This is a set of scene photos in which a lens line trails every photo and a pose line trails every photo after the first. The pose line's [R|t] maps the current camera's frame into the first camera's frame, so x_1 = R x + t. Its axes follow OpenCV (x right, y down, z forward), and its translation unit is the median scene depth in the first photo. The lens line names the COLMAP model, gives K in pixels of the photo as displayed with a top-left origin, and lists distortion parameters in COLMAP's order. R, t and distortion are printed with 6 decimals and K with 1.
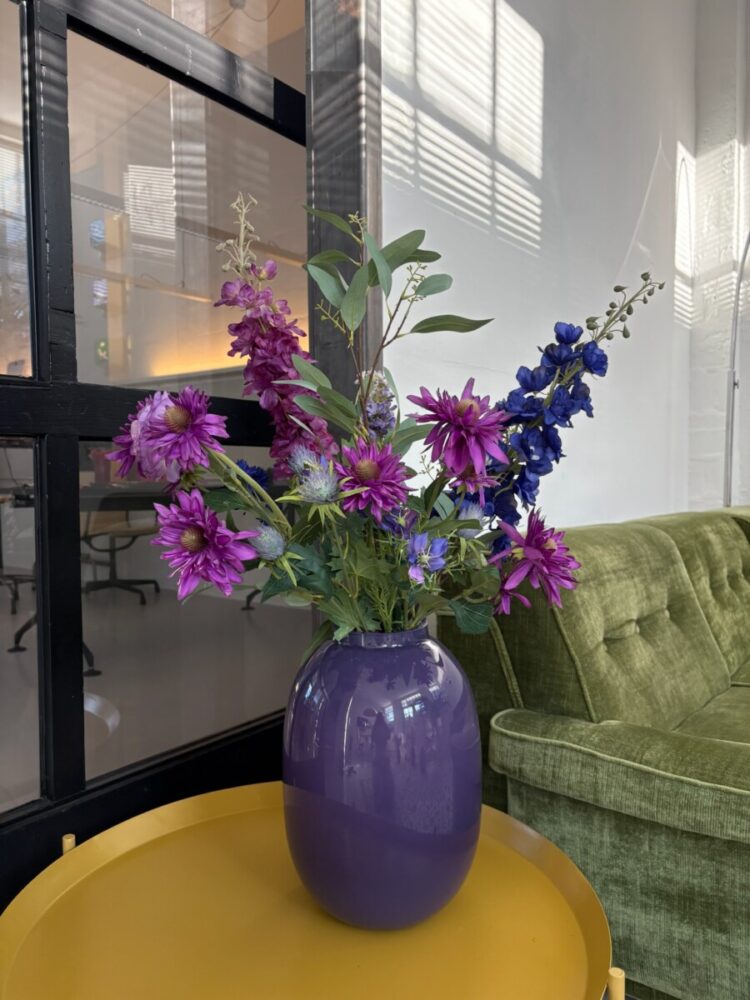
lens RADIAL K [[763.4, 0, 376.2], [0, 763.4, 502.6], [0, 0, 1]] dist [0.024452, 0.010090]
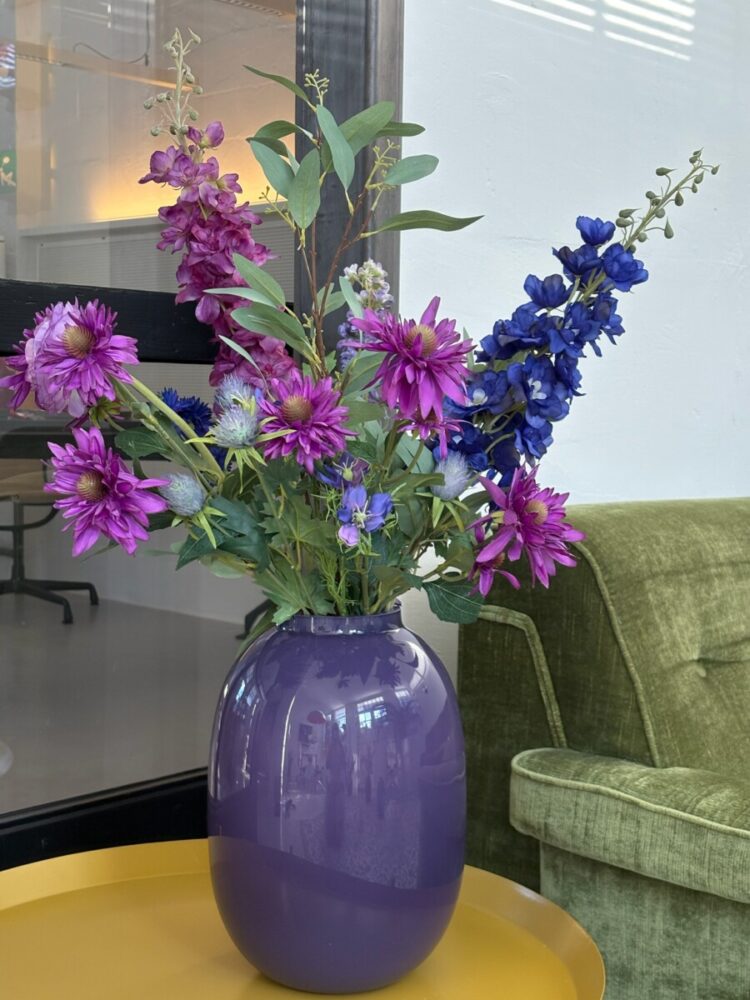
lens RADIAL K [[1518.5, 0, 372.4], [0, 1518.5, 498.8], [0, 0, 1]] dist [0.103608, 0.000000]
pose [[0.993842, 0.029277, -0.106873, 0.199583], [-0.026239, 0.999214, 0.029721, 0.002841], [0.107659, -0.026734, 0.993828, -0.513020]]
